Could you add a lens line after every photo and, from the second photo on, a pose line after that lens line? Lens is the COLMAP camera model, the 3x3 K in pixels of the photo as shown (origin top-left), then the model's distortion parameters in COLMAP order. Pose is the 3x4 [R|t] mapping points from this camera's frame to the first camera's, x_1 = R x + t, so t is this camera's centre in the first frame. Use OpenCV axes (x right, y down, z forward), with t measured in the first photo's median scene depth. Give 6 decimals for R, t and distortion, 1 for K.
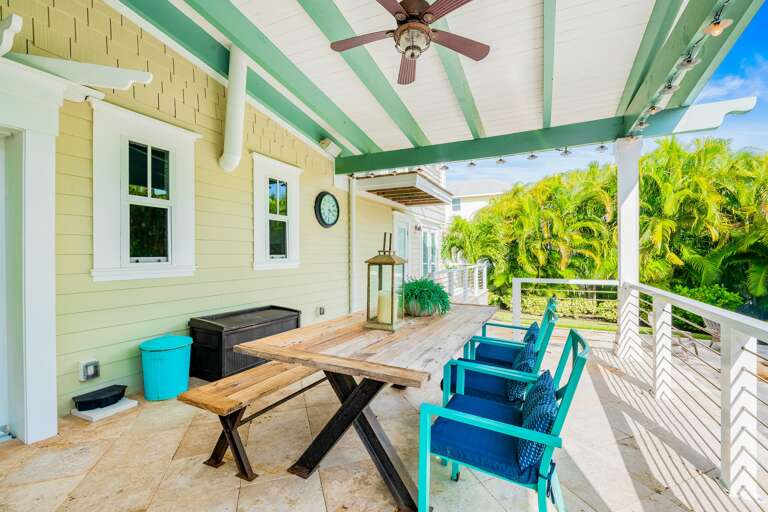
lens RADIAL K [[317.3, 0, 389.7], [0, 317.3, 256.5], [0, 0, 1]] dist [-0.022806, 0.002392]
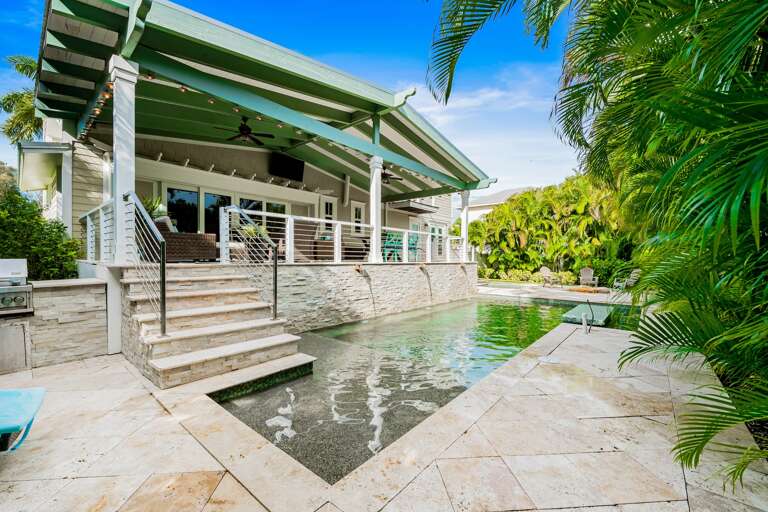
lens RADIAL K [[317.3, 0, 387.6], [0, 317.3, 259.9], [0, 0, 1]] dist [-0.022806, 0.002392]
pose [[0.969486, 0.002601, -0.245134, 0.326892], [-0.006670, 0.999853, -0.015768, 0.150870], [0.245057, 0.016922, 0.969361, -0.915403]]
